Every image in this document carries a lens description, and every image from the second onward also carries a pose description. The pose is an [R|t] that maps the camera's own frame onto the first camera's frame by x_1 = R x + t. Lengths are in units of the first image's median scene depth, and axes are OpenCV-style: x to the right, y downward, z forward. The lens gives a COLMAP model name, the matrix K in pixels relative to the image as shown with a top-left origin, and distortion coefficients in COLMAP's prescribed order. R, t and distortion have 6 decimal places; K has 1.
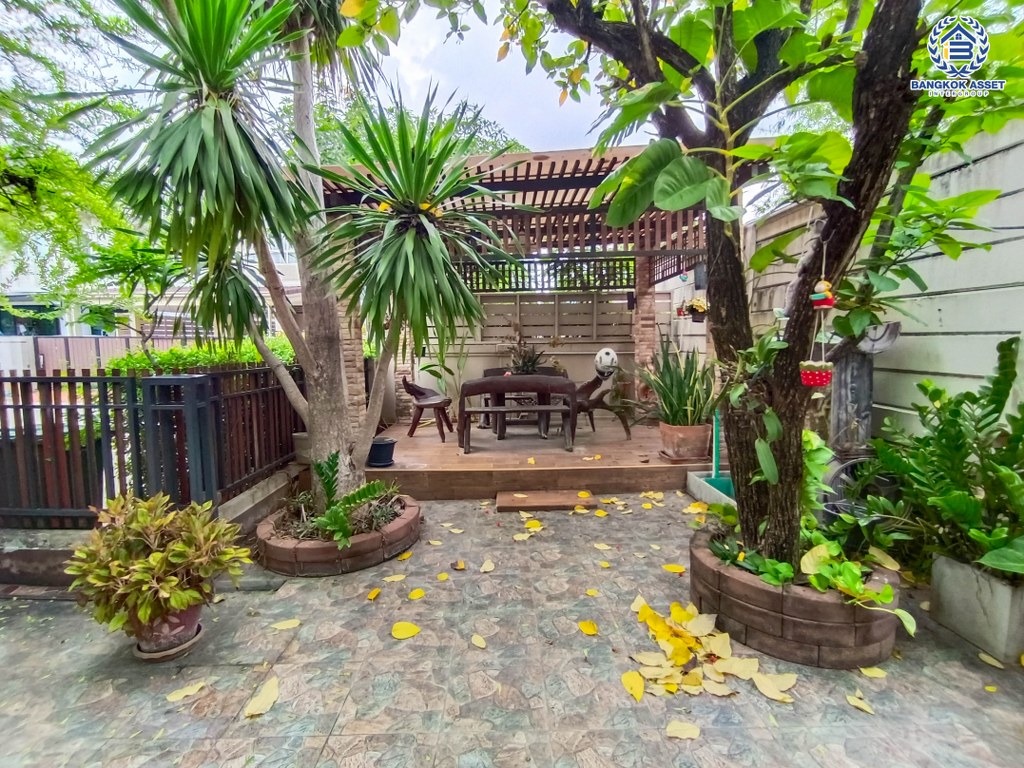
lens RADIAL K [[472.7, 0, 508.1], [0, 472.7, 385.2], [0, 0, 1]] dist [-0.036750, 0.033562]
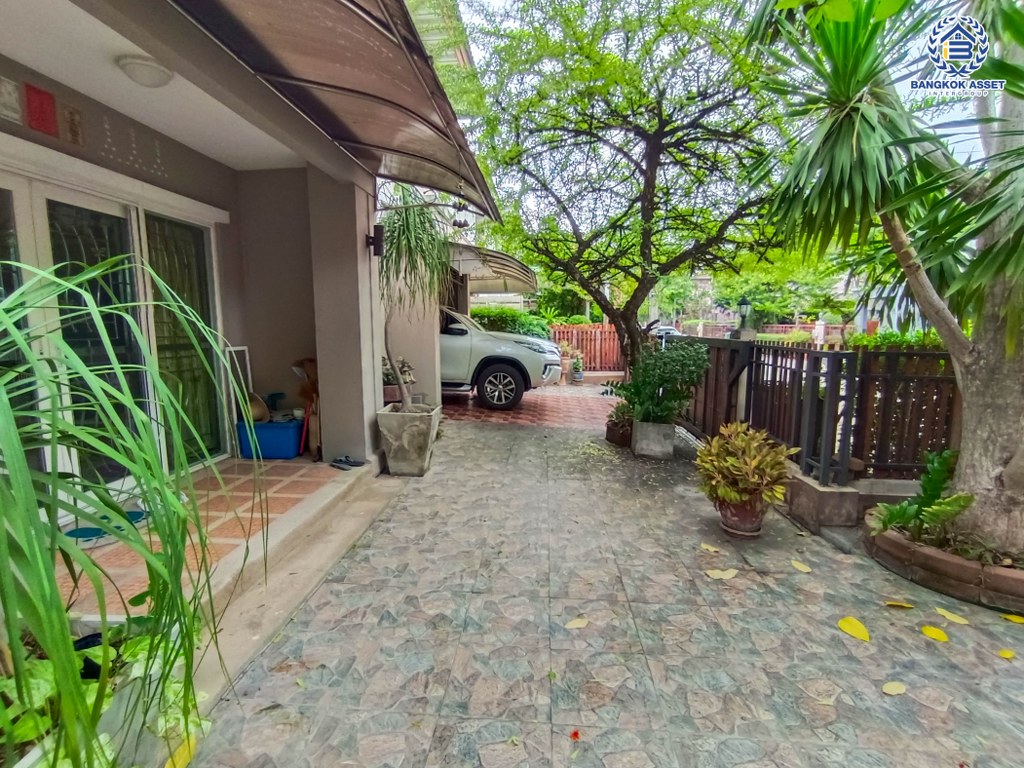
lens RADIAL K [[472.7, 0, 508.1], [0, 472.7, 385.2], [0, 0, 1]] dist [-0.036750, 0.033562]
pose [[-0.076671, 0.121580, -0.989616, 0.568699], [-0.098006, 0.986812, 0.128829, -0.007343], [0.992228, 0.106865, -0.063744, 0.261021]]
